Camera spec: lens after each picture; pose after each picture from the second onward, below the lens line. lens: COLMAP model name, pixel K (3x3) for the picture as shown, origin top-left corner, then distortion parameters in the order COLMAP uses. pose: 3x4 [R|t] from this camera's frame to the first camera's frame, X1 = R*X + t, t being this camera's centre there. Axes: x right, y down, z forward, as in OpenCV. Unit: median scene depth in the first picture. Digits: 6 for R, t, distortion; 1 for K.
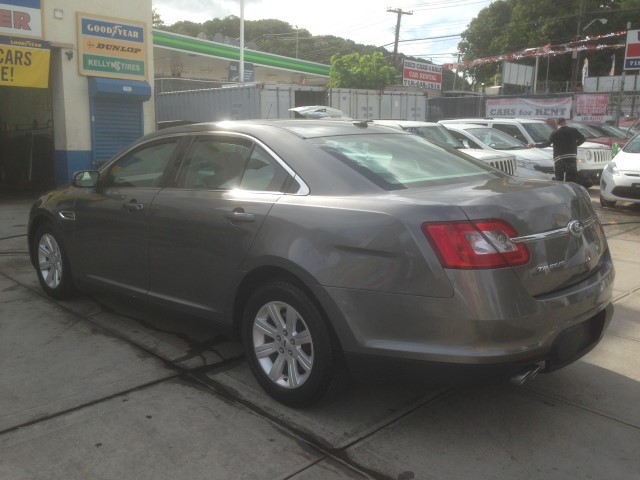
lens RADIAL K [[593.5, 0, 318.3], [0, 593.5, 235.8], [0, 0, 1]] dist [0.043878, 0.000000]
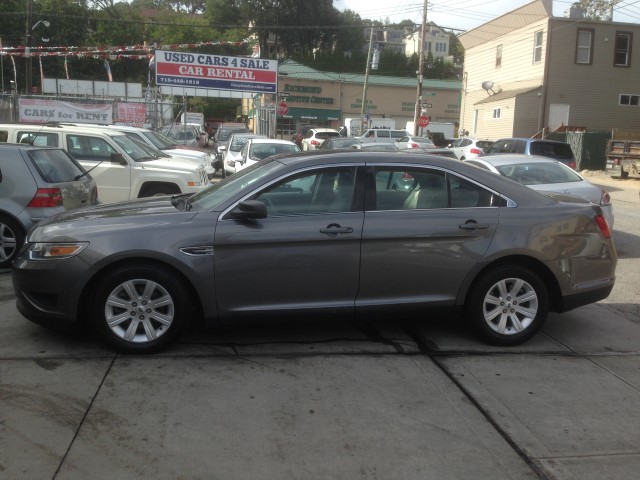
lens RADIAL K [[593.5, 0, 317.5], [0, 593.5, 242.6], [0, 0, 1]] dist [0.043878, 0.000000]
pose [[0.591987, -0.121773, 0.796695, -1.203733], [0.109476, 0.991507, 0.070203, -0.103597], [-0.798478, 0.045659, 0.600291, 0.384133]]
